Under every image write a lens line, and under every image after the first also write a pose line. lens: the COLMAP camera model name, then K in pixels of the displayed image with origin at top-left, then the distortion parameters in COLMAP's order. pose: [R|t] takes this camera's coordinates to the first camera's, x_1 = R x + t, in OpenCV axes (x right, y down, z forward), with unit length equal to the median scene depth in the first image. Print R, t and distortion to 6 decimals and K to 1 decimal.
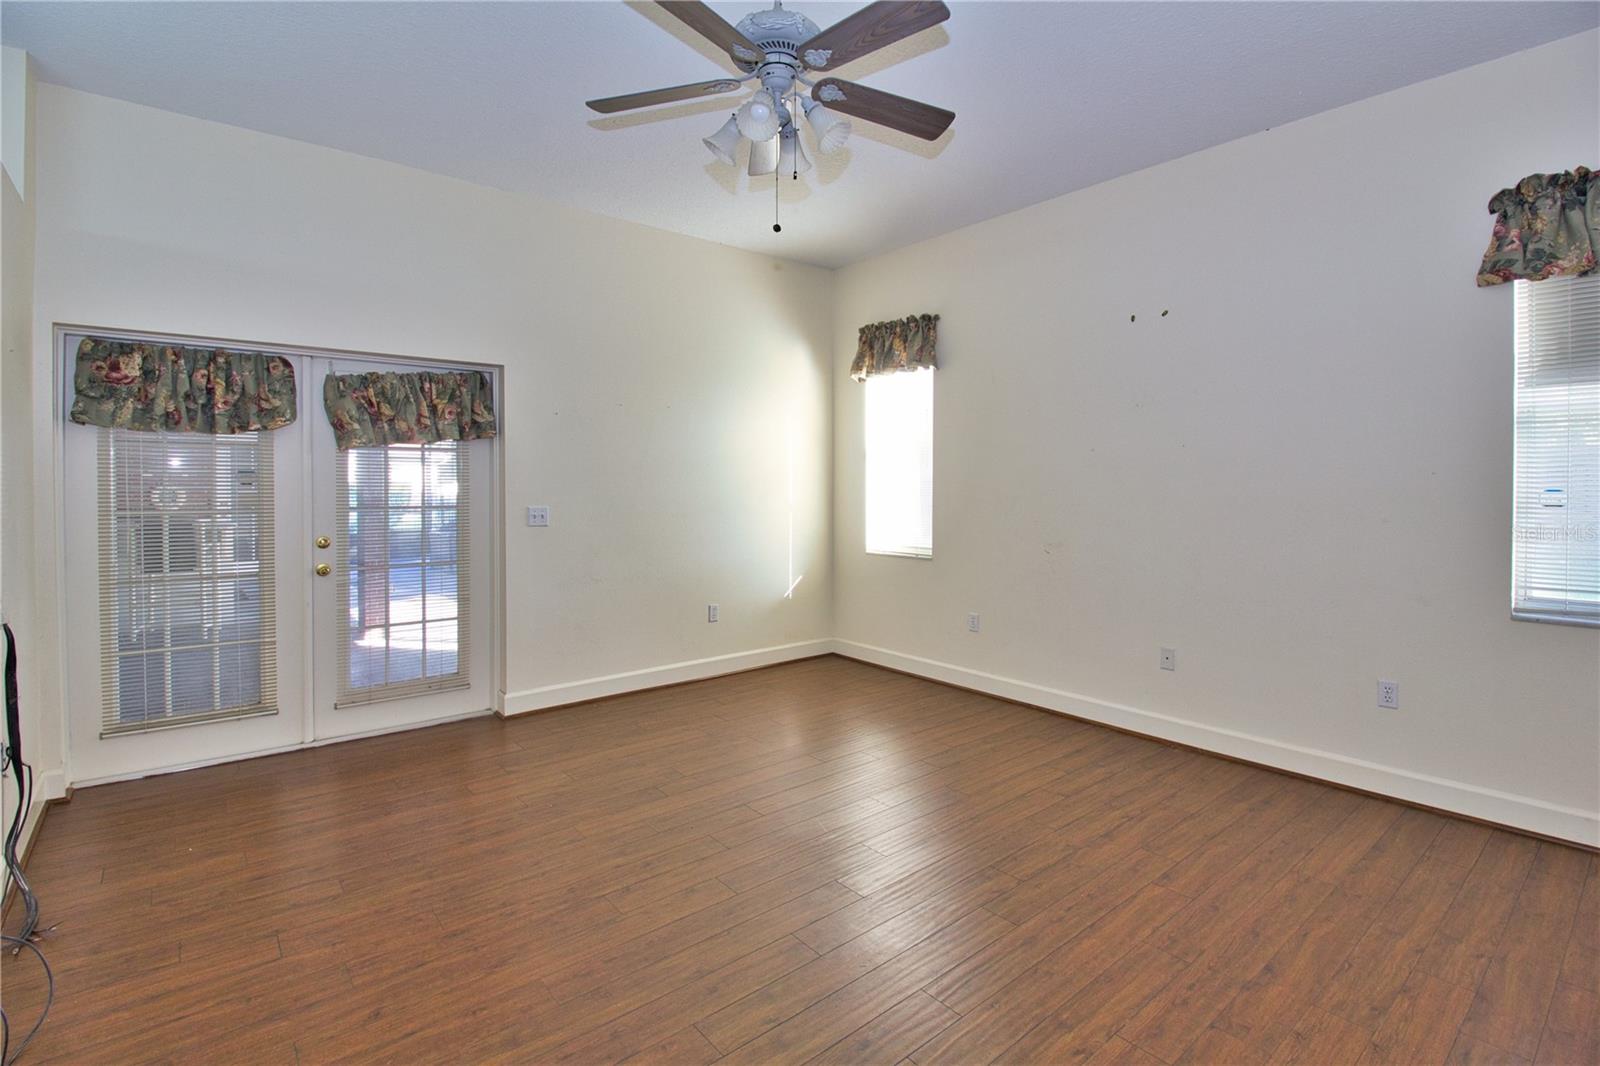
lens RADIAL K [[748.2, 0, 805.4], [0, 748.2, 490.2], [0, 0, 1]] dist [0.002386, -0.012755]
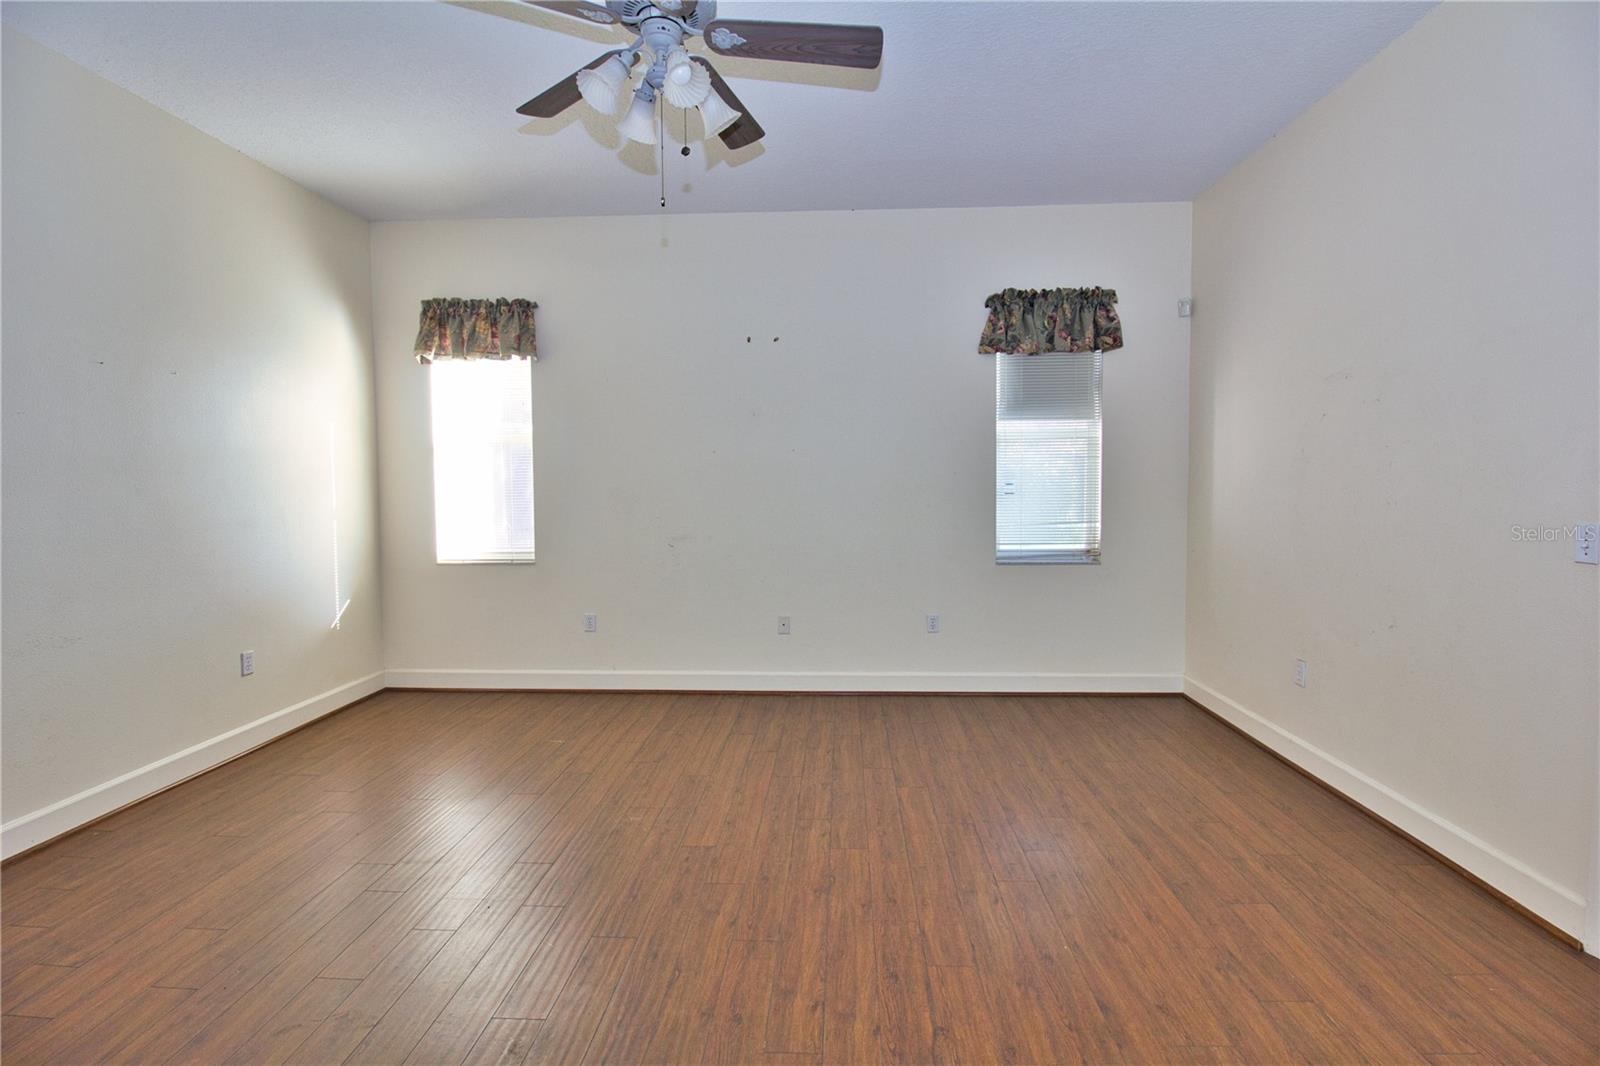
lens RADIAL K [[740.8, 0, 804.8], [0, 740.8, 507.1], [0, 0, 1]] dist [0.001481, -0.013044]
pose [[0.678137, -0.029506, 0.734343, -0.443353], [0.013364, 0.999524, 0.027819, 0.000492], [-0.734814, -0.009051, 0.678209, 0.189530]]
